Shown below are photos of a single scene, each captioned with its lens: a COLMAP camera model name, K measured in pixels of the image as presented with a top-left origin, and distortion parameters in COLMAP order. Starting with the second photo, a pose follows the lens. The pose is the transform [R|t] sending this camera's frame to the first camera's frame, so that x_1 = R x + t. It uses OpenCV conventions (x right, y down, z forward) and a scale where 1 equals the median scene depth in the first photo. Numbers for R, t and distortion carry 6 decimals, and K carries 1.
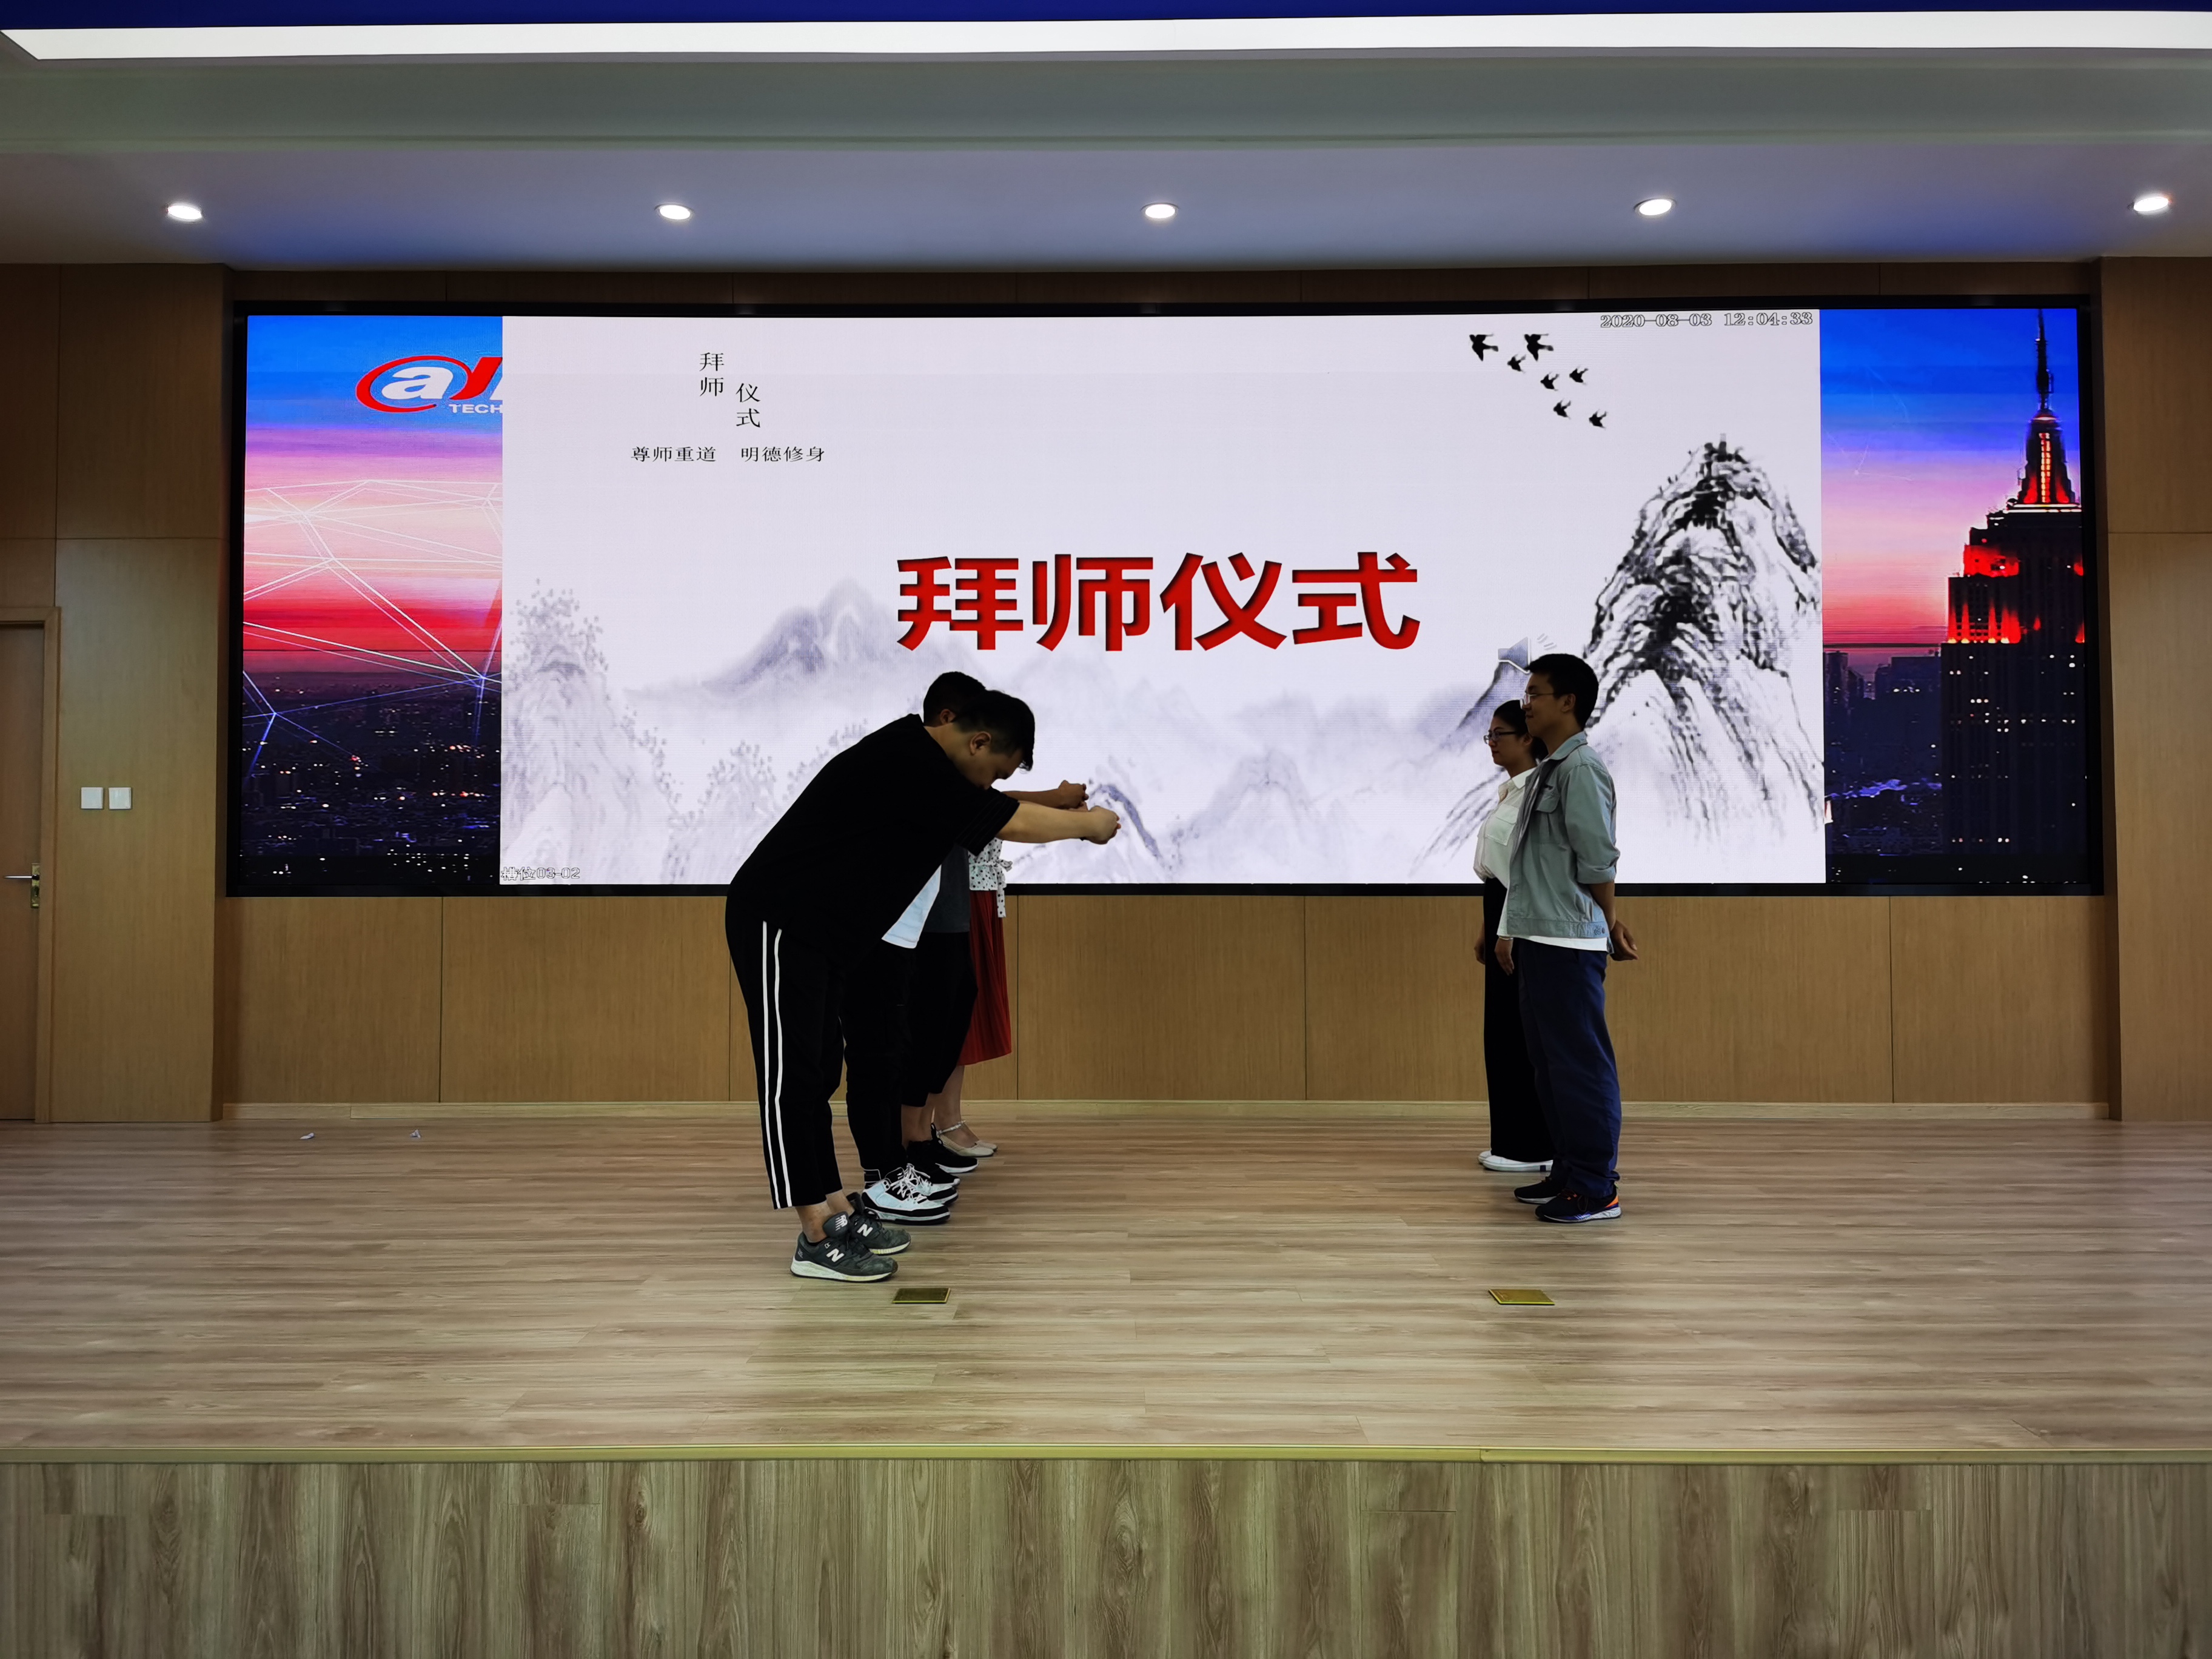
lens RADIAL K [[1704.9, 0, 1106.0], [0, 1704.9, 829.5], [0, 0, 1]] dist [0.104838, -0.153648]
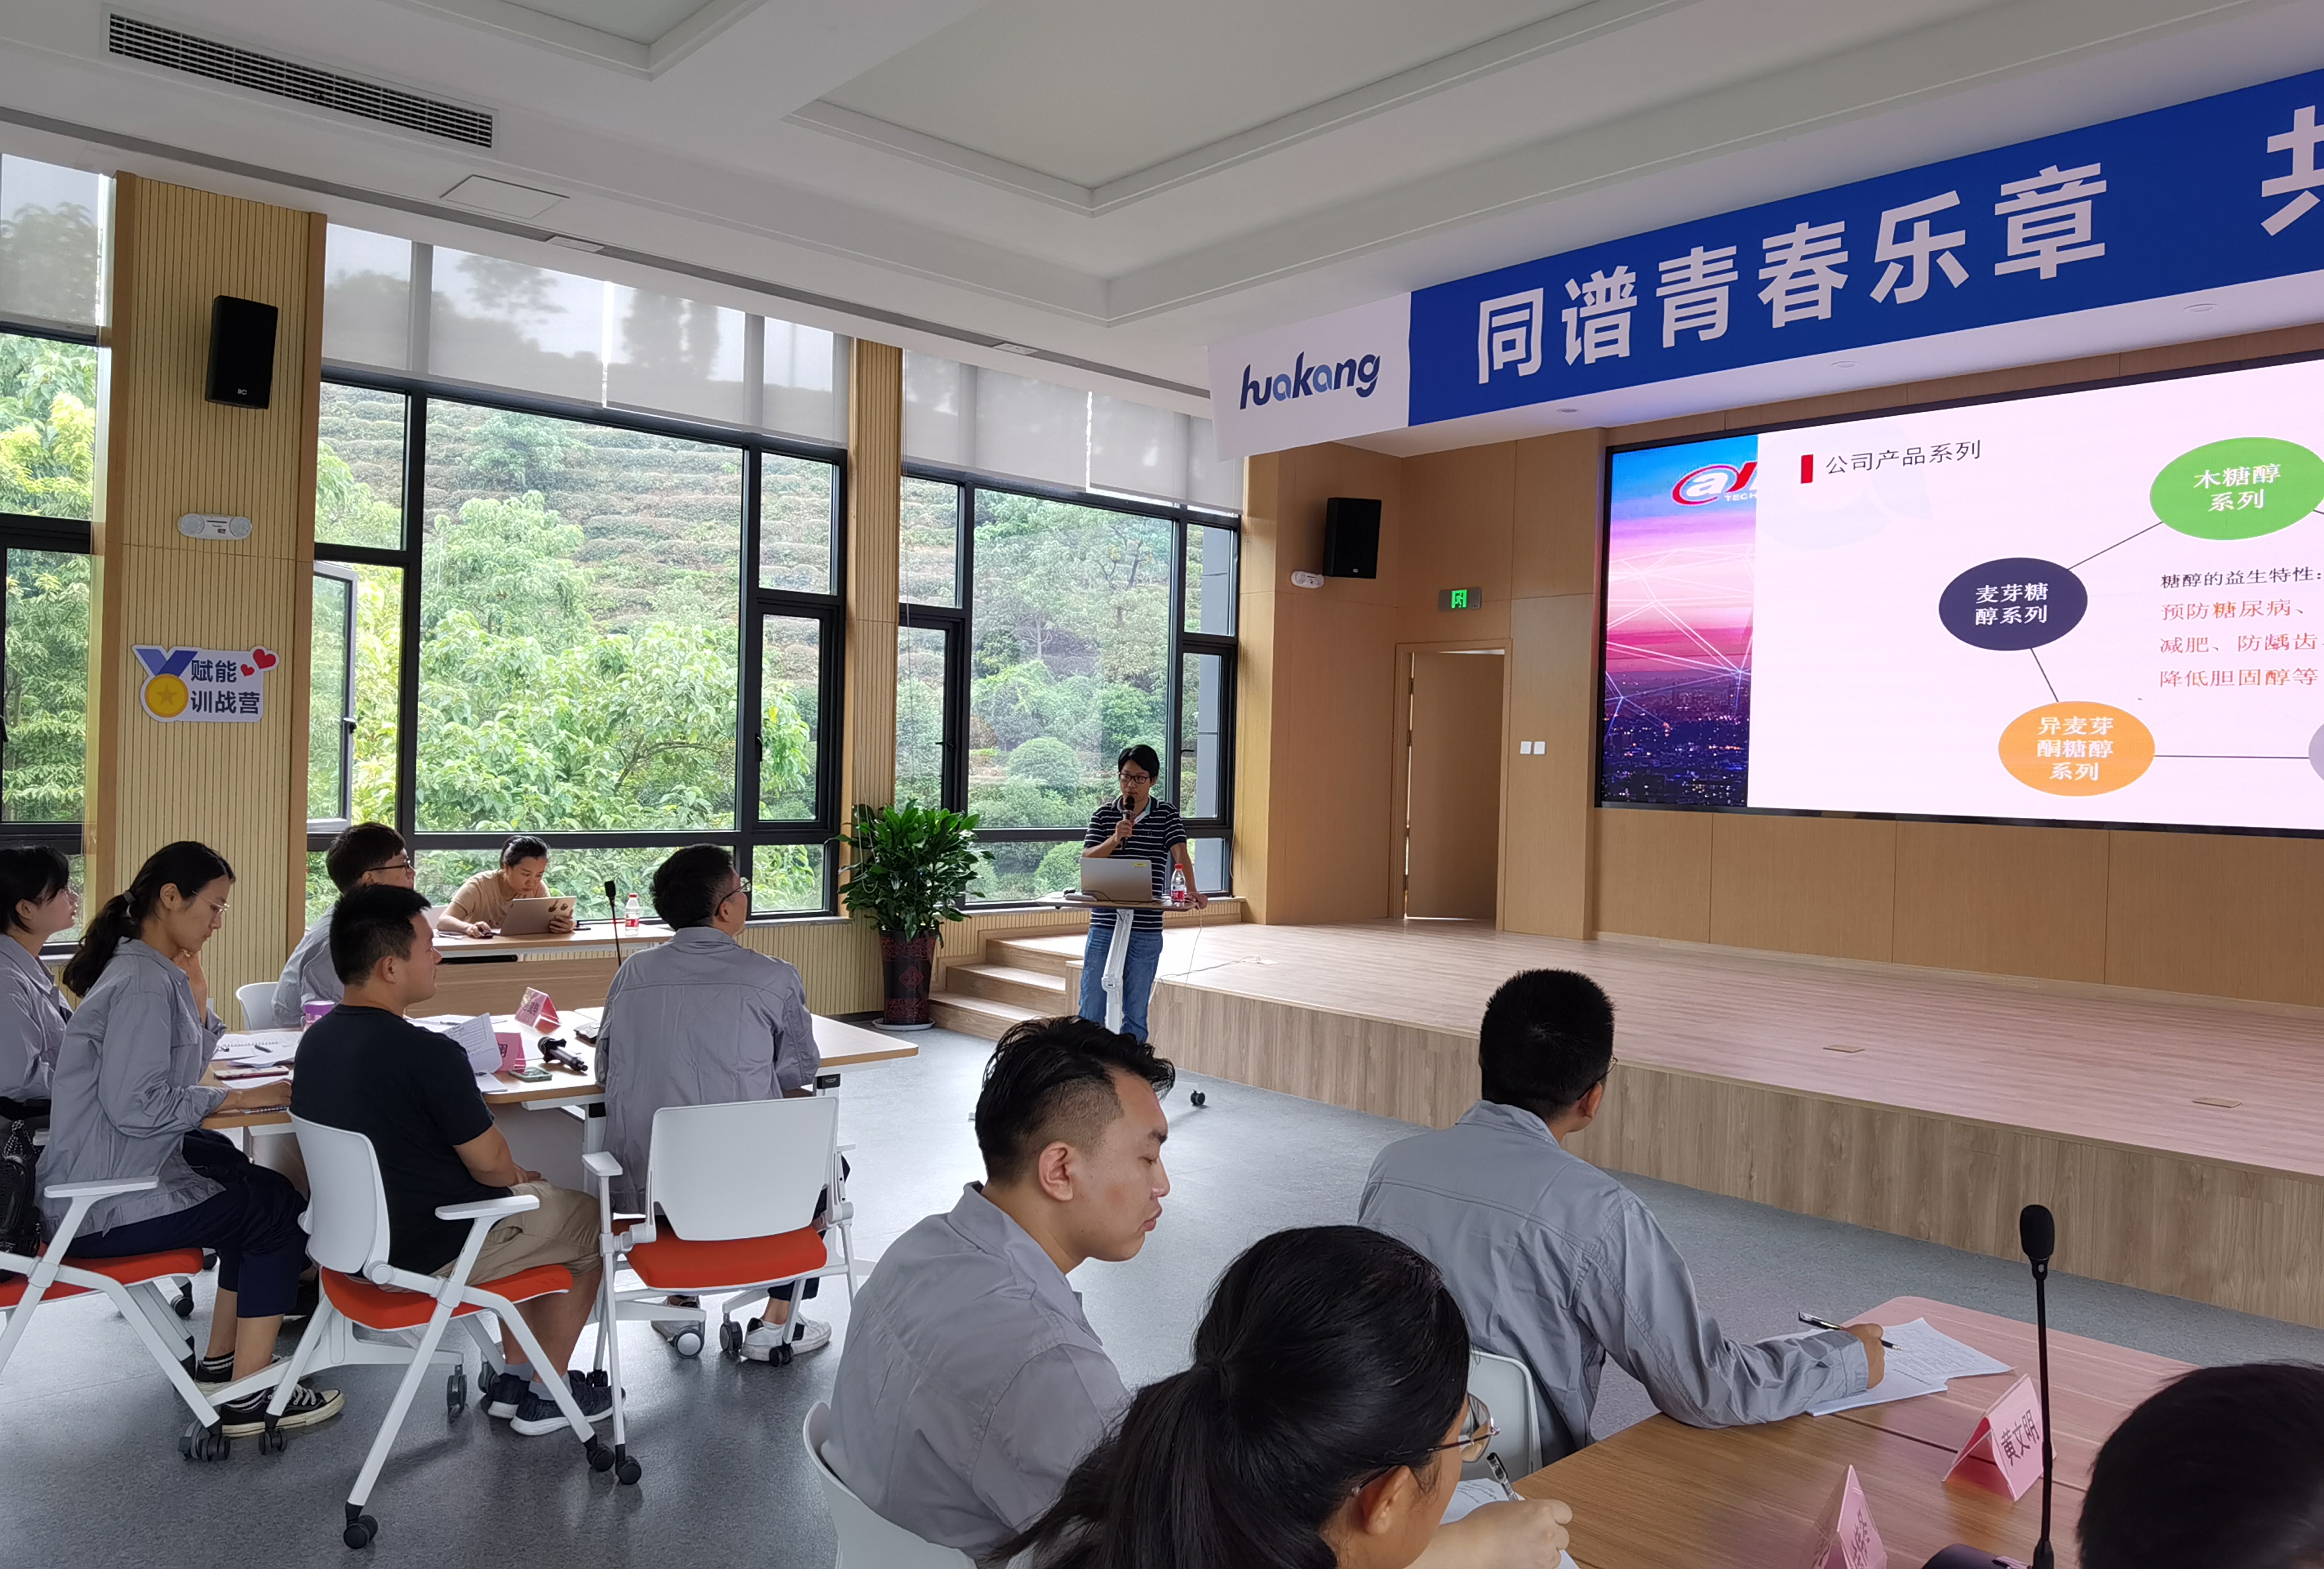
lens RADIAL K [[1648.0, 0, 1162.0], [0, 1648.0, 784.5], [0, 0, 1]] dist [0.000375, 0.000050]
pose [[0.679179, 0.028024, -0.733438, 0.369661], [-0.009780, 0.999528, 0.029134, -0.025456], [0.733908, -0.012614, 0.679132, -0.377928]]
